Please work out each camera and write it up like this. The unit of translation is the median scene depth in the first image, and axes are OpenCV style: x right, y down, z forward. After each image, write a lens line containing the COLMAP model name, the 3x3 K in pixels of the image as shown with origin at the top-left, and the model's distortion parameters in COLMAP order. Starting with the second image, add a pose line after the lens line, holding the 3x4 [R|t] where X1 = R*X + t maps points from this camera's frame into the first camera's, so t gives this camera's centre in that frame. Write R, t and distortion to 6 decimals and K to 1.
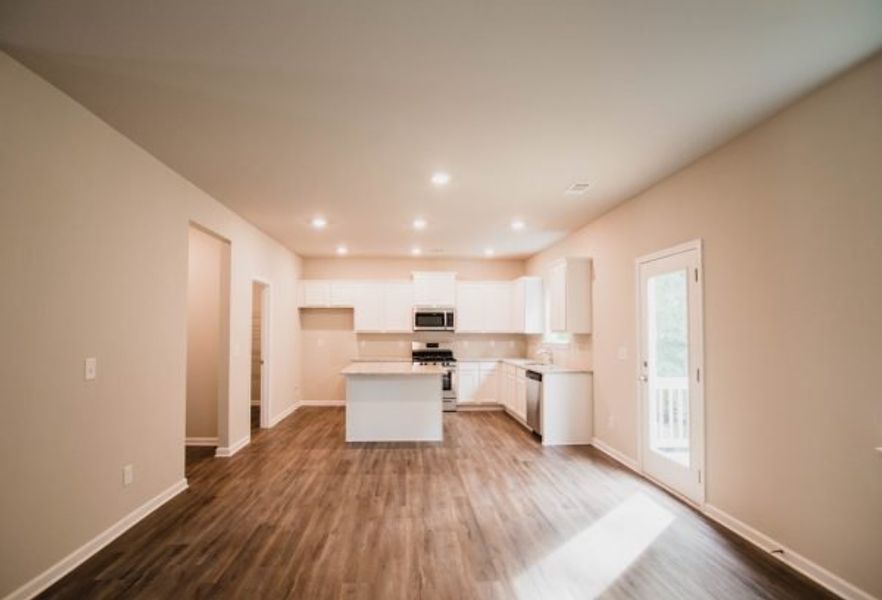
lens RADIAL K [[414.6, 0, 432.8], [0, 414.6, 316.4], [0, 0, 1]] dist [-0.021910, -0.000146]
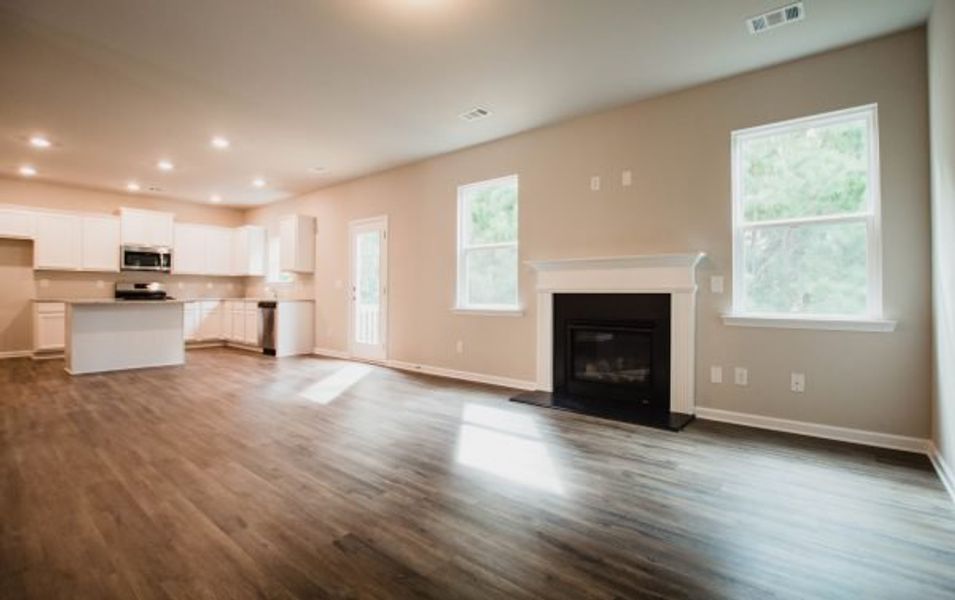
lens RADIAL K [[429.9, 0, 478.0], [0, 429.9, 287.6], [0, 0, 1]] dist [-0.030121, -0.000902]
pose [[0.679104, 0.010308, 0.733969, -0.199579], [-0.027395, 0.999561, 0.011309, 0.042403], [-0.733530, -0.027787, 0.679088, -0.251968]]
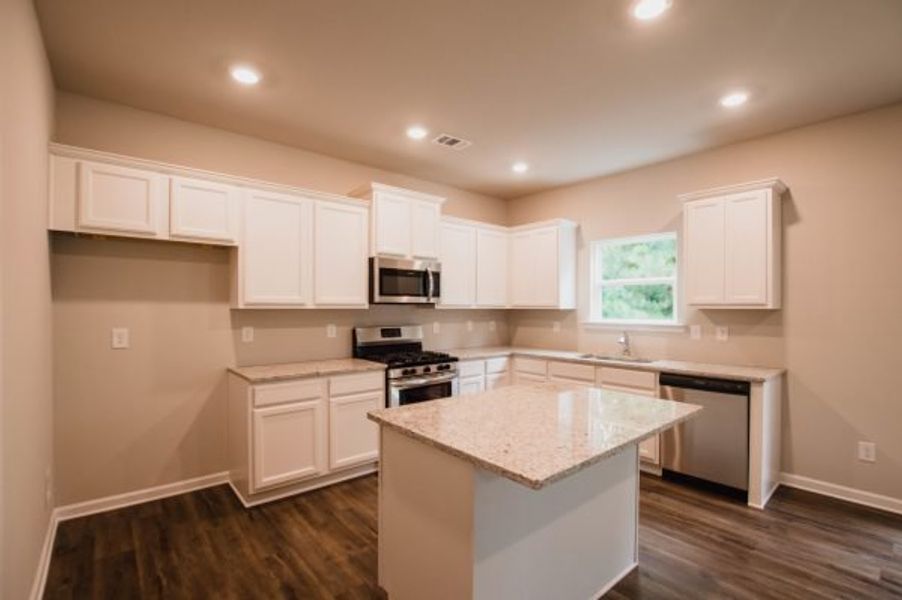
lens RADIAL K [[417.7, 0, 452.2], [0, 417.7, 306.3], [0, 0, 1]] dist [-0.002278, 0.000492]
pose [[0.788920, 0.001435, 0.614494, -0.279520], [-0.021223, 0.999464, 0.024913, 0.022865], [-0.614129, -0.032696, 0.788528, 0.562621]]
